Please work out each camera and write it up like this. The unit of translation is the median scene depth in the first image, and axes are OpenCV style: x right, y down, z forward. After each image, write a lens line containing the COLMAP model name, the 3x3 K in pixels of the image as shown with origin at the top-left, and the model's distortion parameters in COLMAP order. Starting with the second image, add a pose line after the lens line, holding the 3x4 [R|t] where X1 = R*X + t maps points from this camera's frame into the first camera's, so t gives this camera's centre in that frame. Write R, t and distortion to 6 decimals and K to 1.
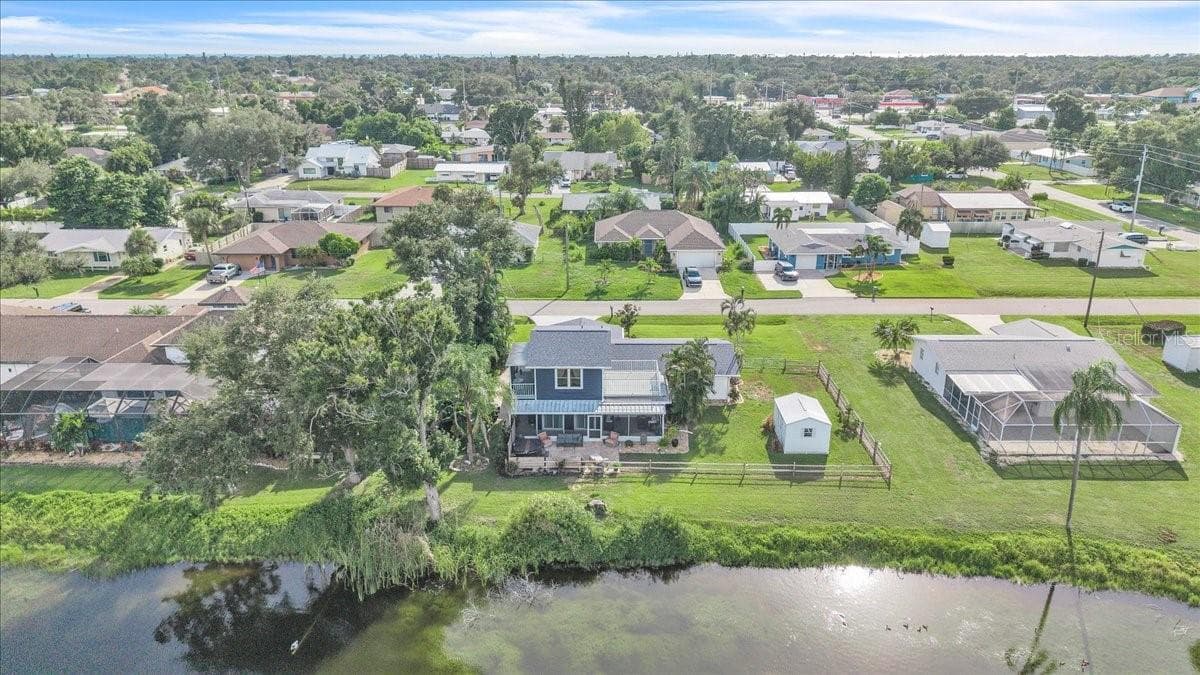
lens RADIAL K [[821.9, 0, 606.8], [0, 821.9, 338.0], [0, 0, 1]] dist [0.143586, -0.271869]
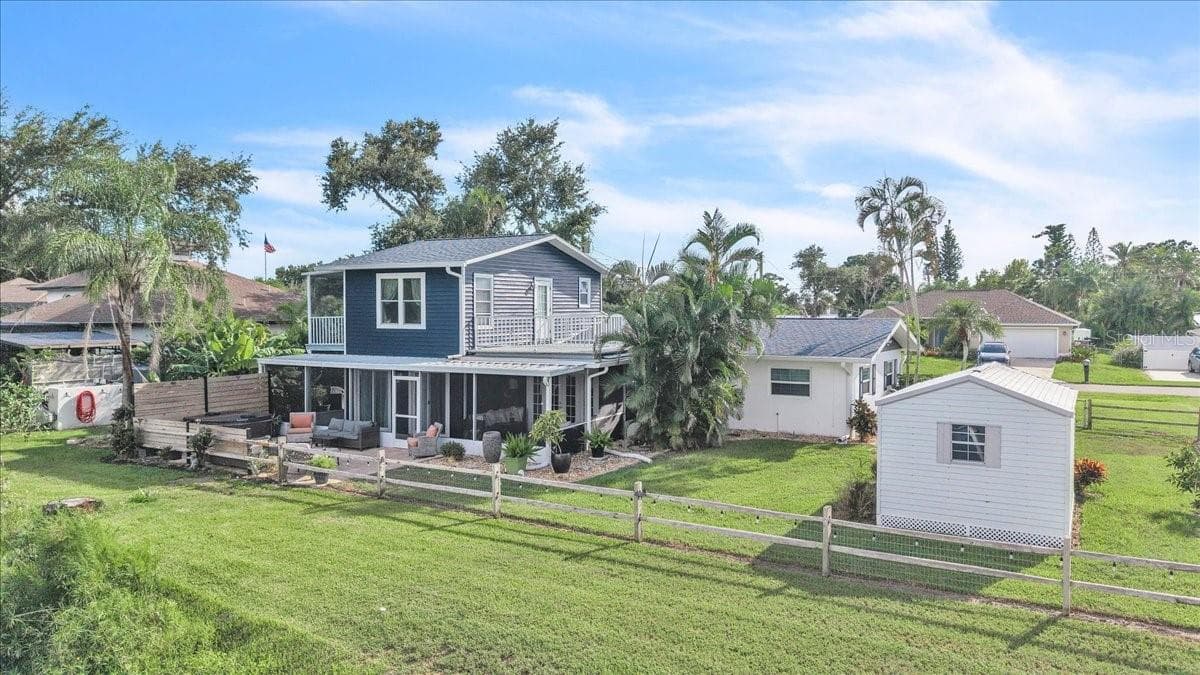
lens RADIAL K [[815.6, 0, 604.8], [0, 815.6, 336.9], [0, 0, 1]] dist [0.059912, -0.075530]
pose [[0.860375, 0.012914, -0.509499, 0.263878], [-0.167569, 0.951270, -0.258857, 0.159400], [0.481327, 0.308090, 0.820612, 0.704440]]
